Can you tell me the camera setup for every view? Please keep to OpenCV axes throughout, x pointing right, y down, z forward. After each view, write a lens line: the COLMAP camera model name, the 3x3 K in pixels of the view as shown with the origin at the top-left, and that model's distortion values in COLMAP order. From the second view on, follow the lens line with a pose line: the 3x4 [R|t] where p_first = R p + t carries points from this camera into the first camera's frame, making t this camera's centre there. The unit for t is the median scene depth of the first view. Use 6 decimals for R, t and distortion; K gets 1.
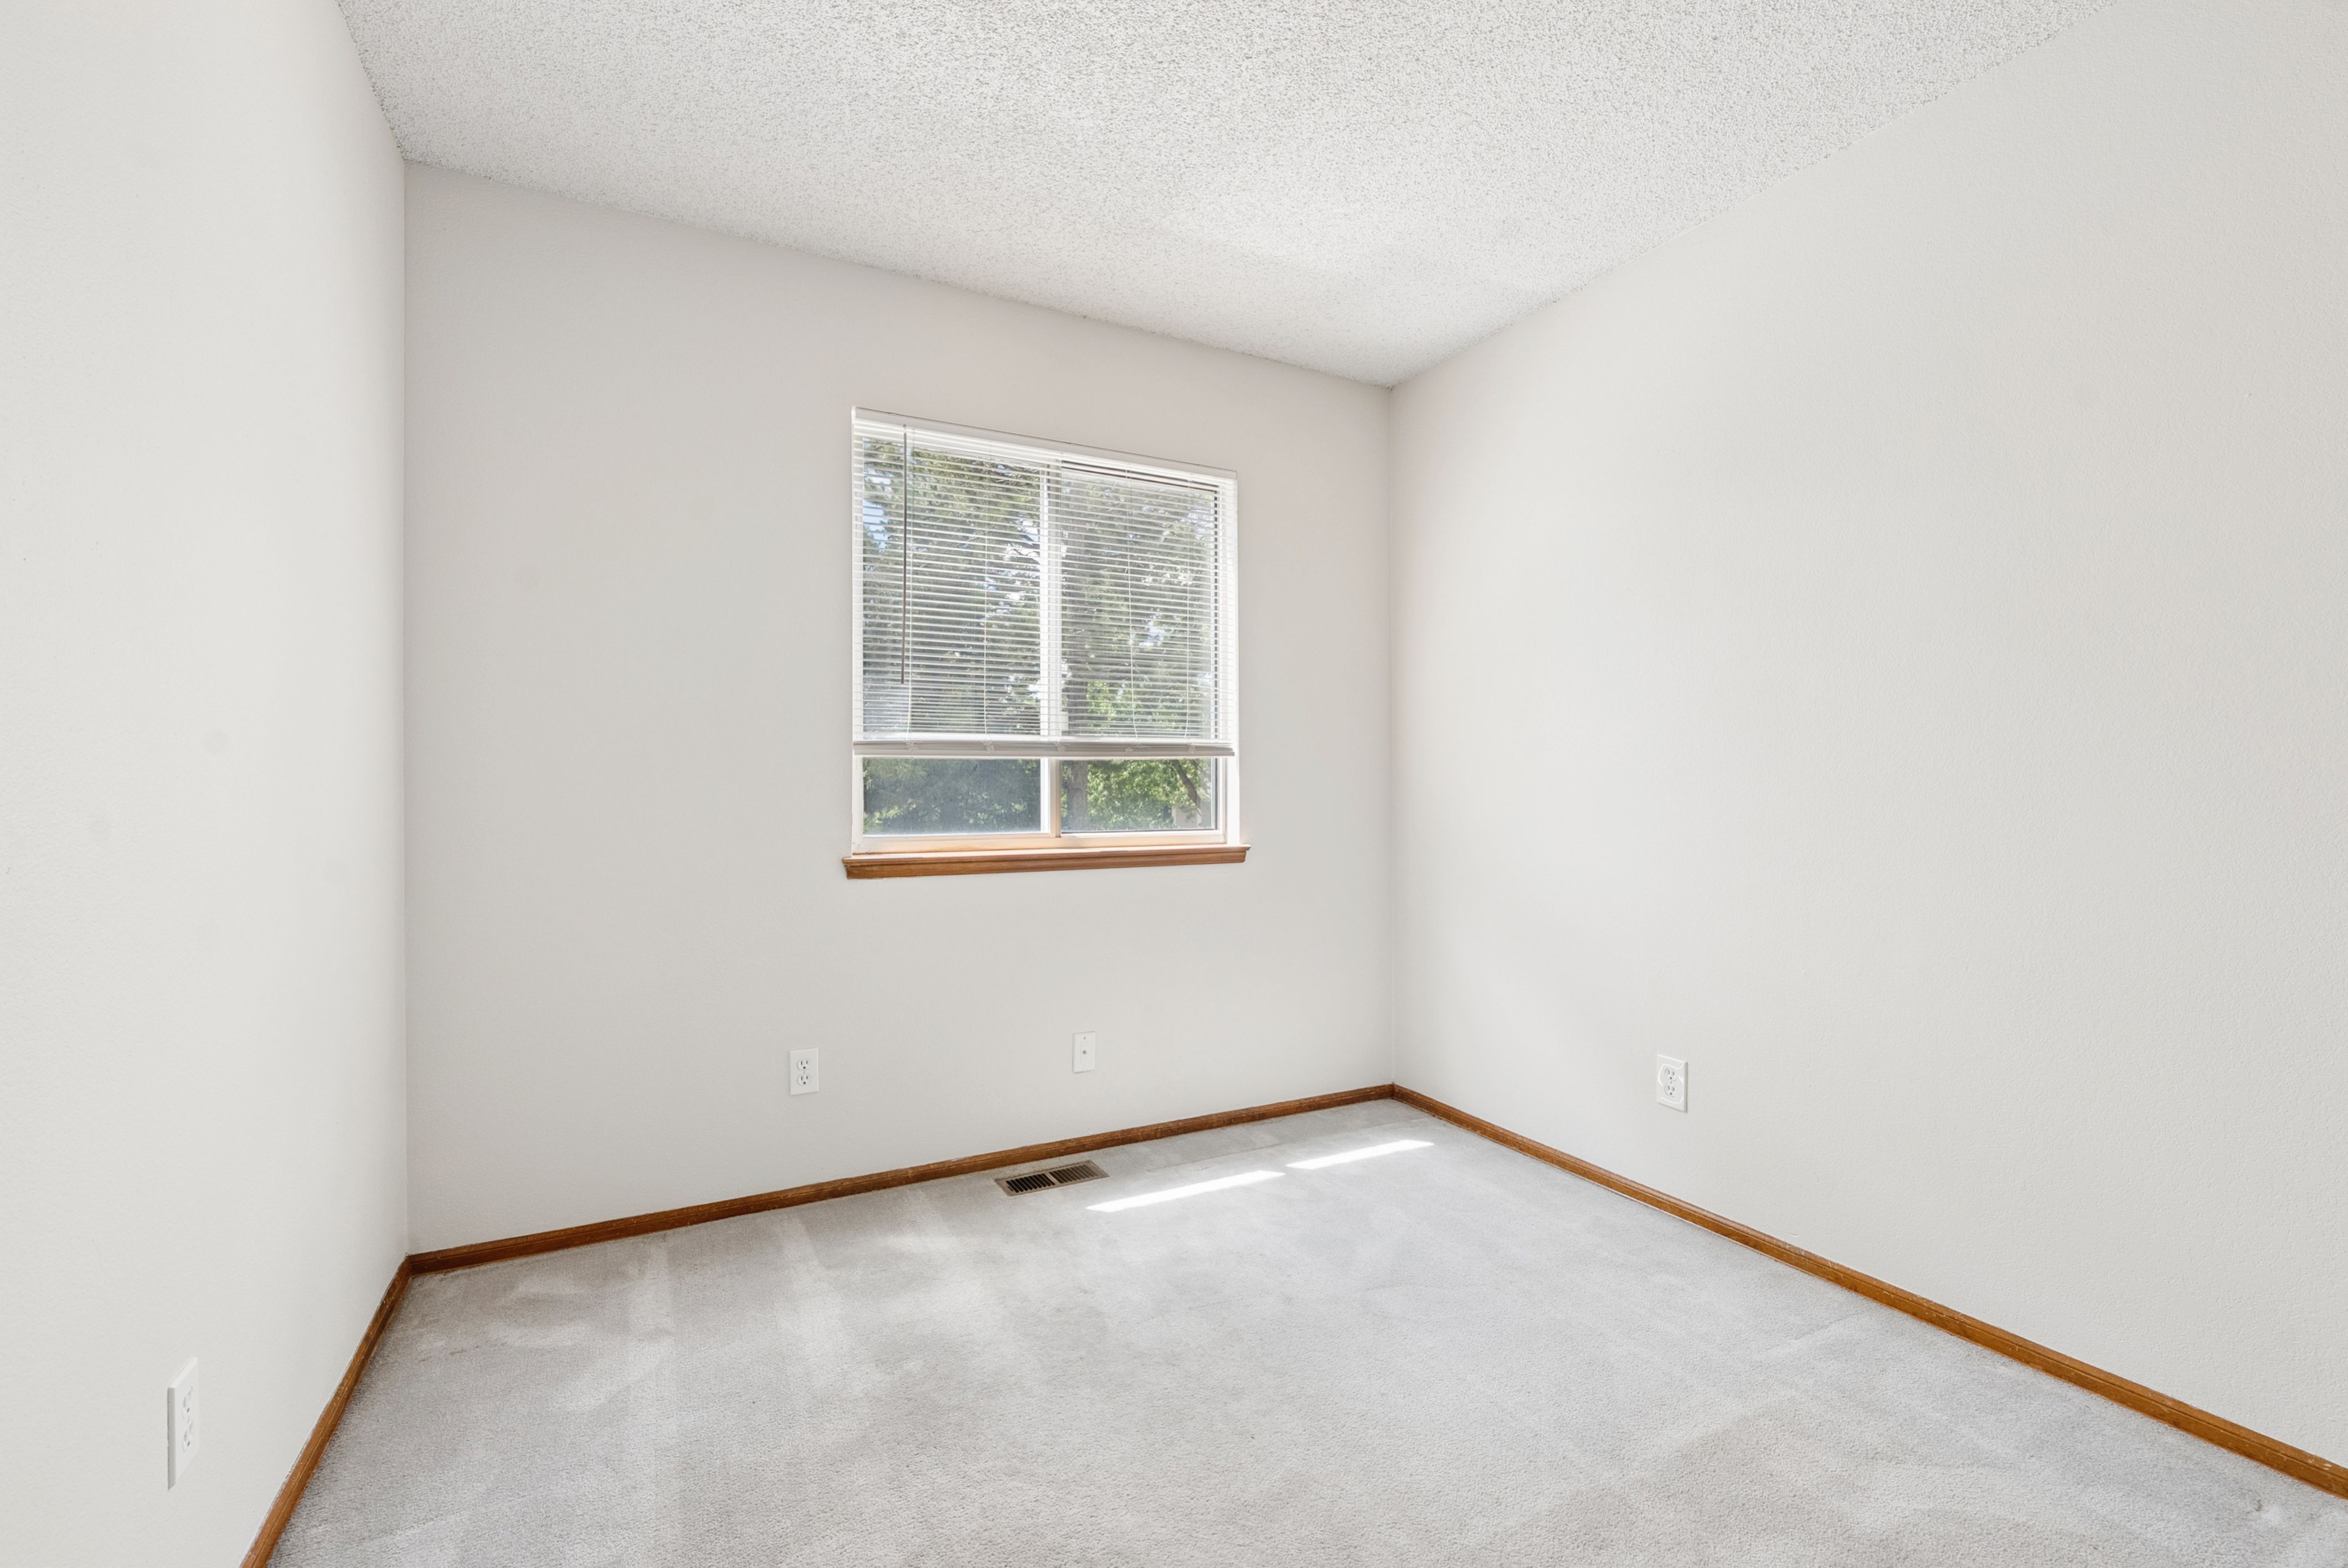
lens RADIAL K [[1003.9, 0, 1184.1], [0, 1003.9, 790.7], [0, 0, 1]] dist [-0.000908, -0.001231]
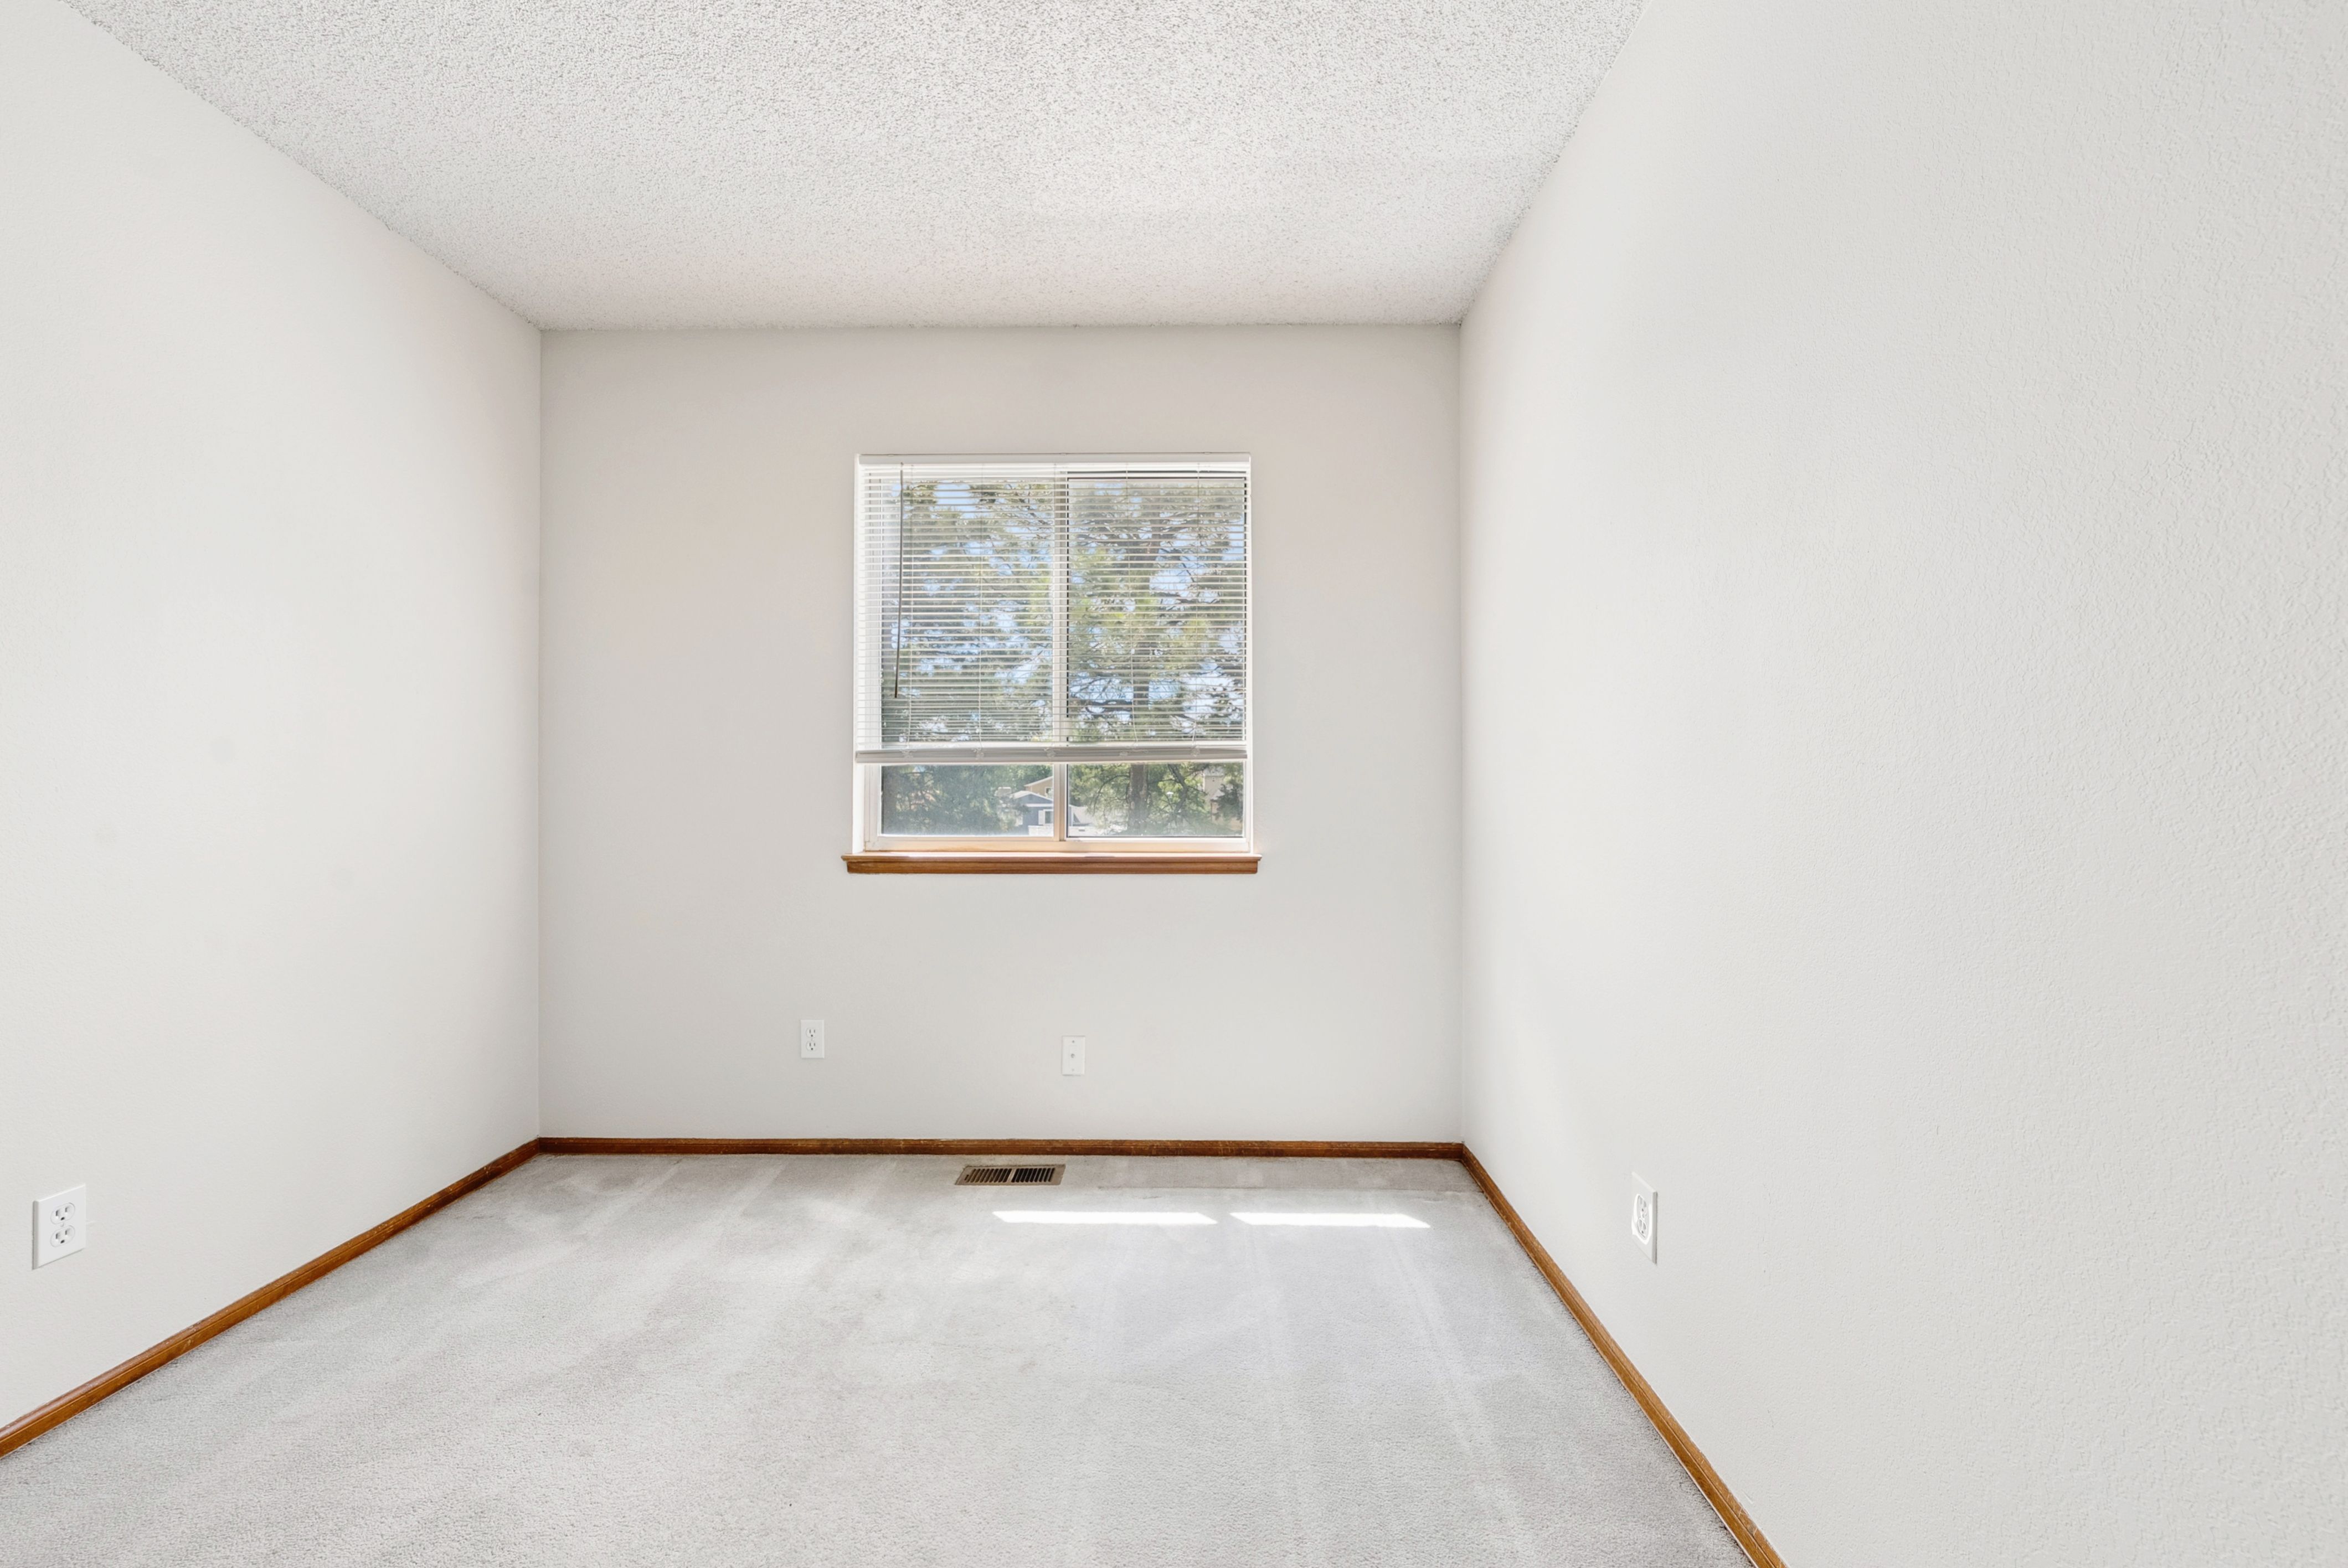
lens RADIAL K [[923.8, 0, 1175.9], [0, 923.8, 785.1], [0, 0, 1]] dist [-0.001049, -0.000901]
pose [[0.878078, -0.000640, -0.478518, 0.463989], [-0.002597, 0.999978, -0.006102, -0.005331], [0.478511, 0.006601, 0.878057, 0.252110]]
